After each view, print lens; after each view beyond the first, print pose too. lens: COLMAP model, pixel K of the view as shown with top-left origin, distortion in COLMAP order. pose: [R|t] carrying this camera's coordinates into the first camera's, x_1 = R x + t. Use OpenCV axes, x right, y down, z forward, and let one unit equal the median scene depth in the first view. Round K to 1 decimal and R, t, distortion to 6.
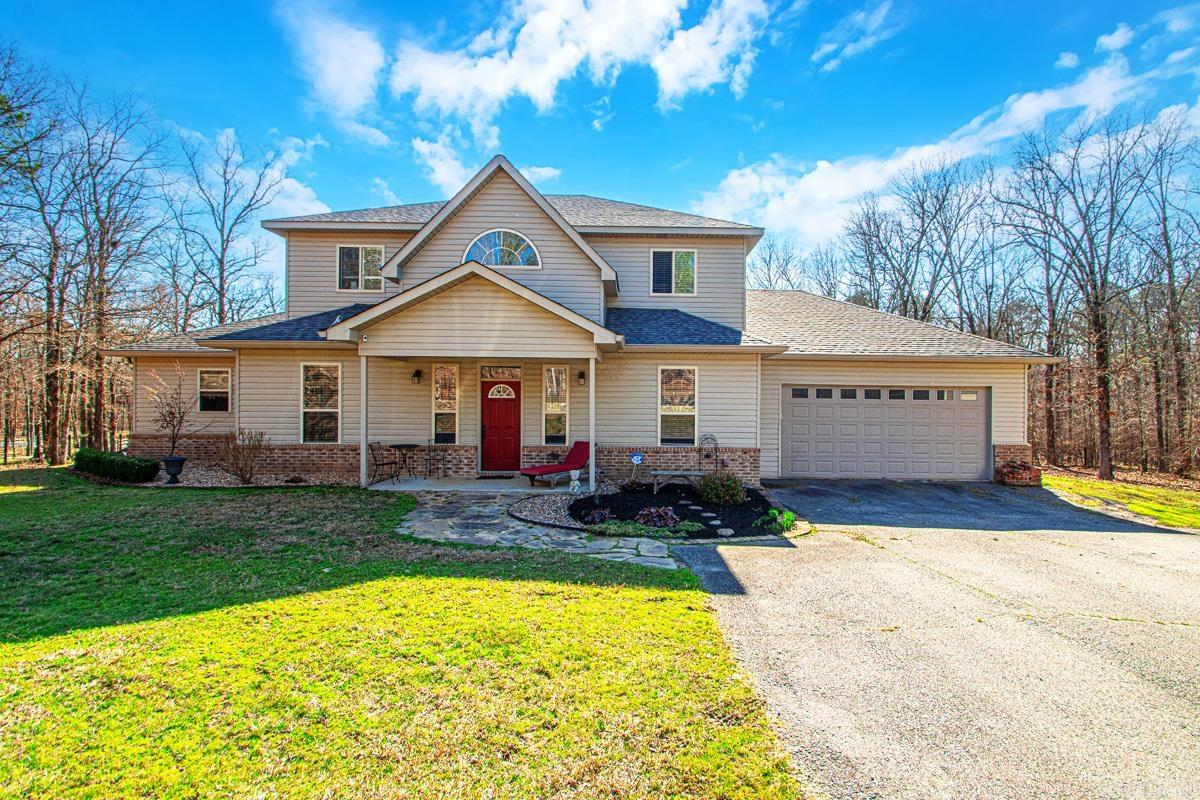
lens RADIAL K [[580.8, 0, 601.1], [0, 580.8, 404.8], [0, 0, 1]] dist [0.001278, -0.000234]
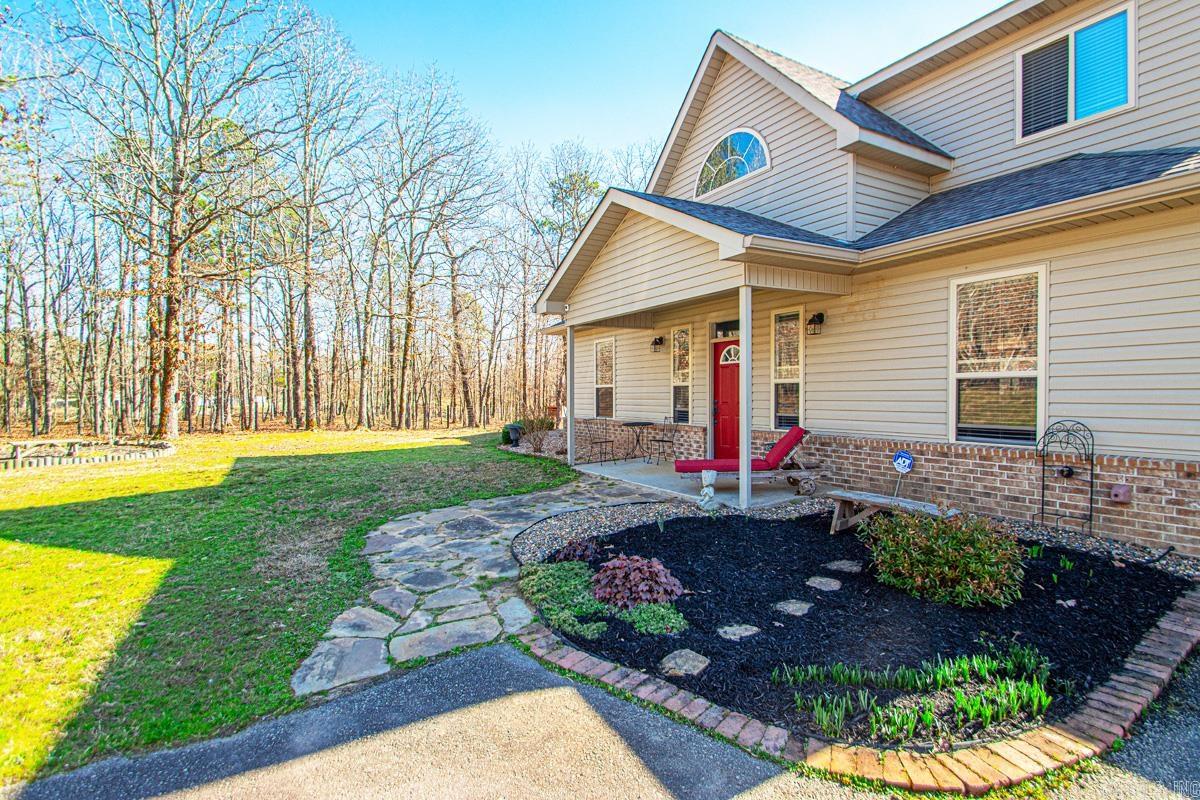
lens RADIAL K [[540.0, 0, 600.0], [0, 540.0, 400.0], [0, 0, 1]] dist [-0.002357, -0.000448]
pose [[0.544891, -0.001864, -0.838505, 0.320903], [0.022948, 0.999656, 0.012691, 0.022309], [0.838193, -0.026157, 0.544747, 0.497197]]
